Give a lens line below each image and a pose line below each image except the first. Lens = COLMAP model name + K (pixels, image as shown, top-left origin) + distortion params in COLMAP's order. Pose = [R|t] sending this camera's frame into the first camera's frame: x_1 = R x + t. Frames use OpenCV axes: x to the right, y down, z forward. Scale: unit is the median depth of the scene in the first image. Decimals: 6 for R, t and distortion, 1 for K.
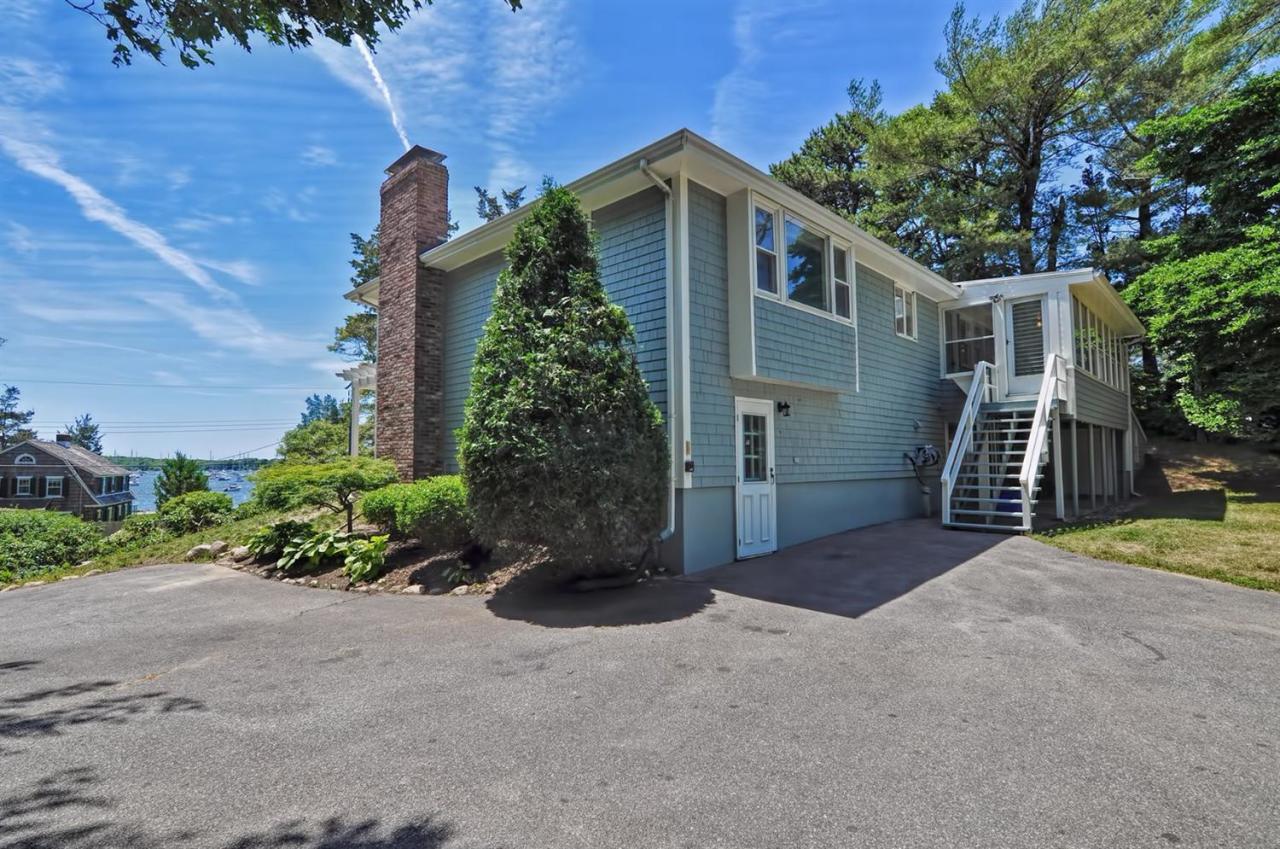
lens RADIAL K [[628.3, 0, 640.0], [0, 628.3, 424.5], [0, 0, 1]] dist [0.000953, -0.011560]
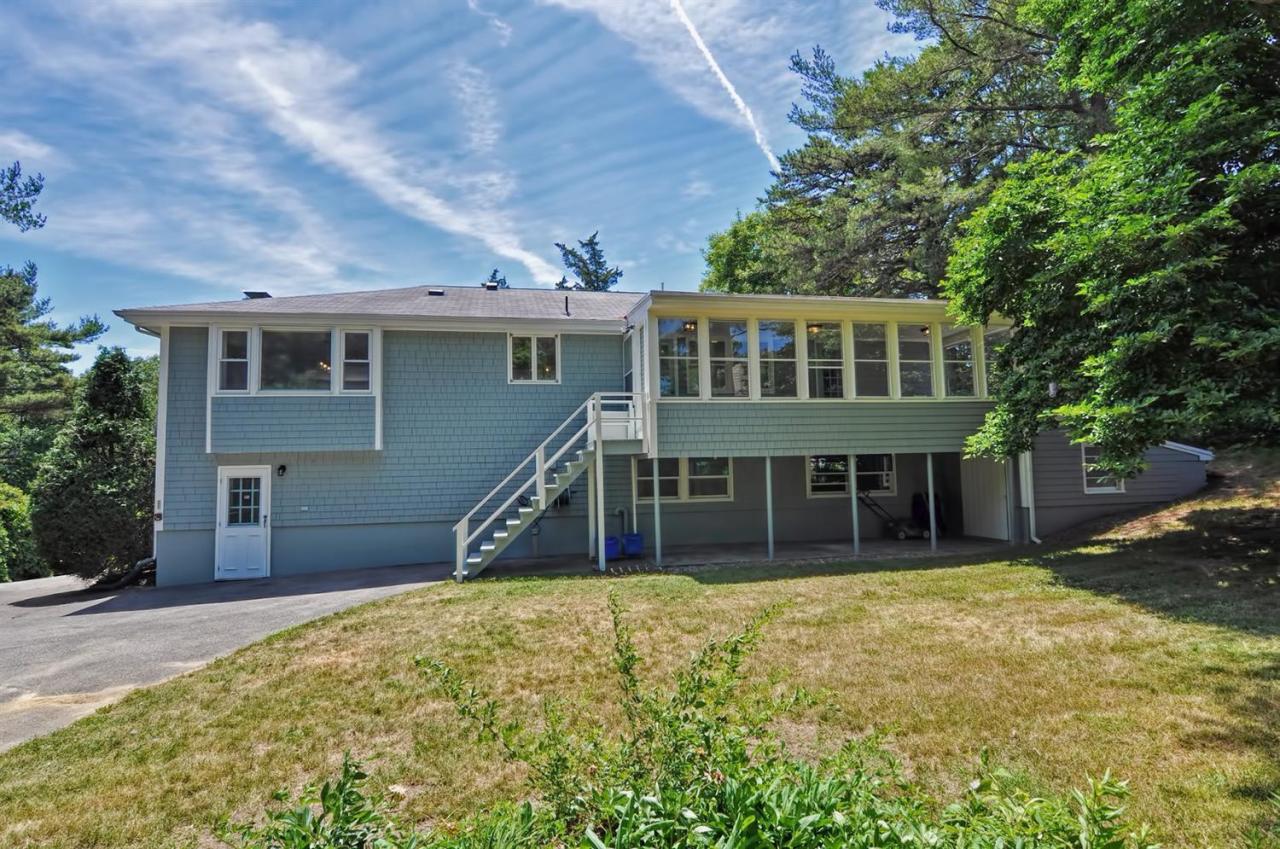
lens RADIAL K [[635.9, 0, 640.0], [0, 635.9, 424.5], [0, 0, 1]] dist [-0.018432, -0.000126]
pose [[0.834803, -0.051802, -0.548106, 1.661070], [0.051022, 0.998558, -0.016664, -0.063623], [0.548179, -0.014055, 0.836243, 0.309549]]
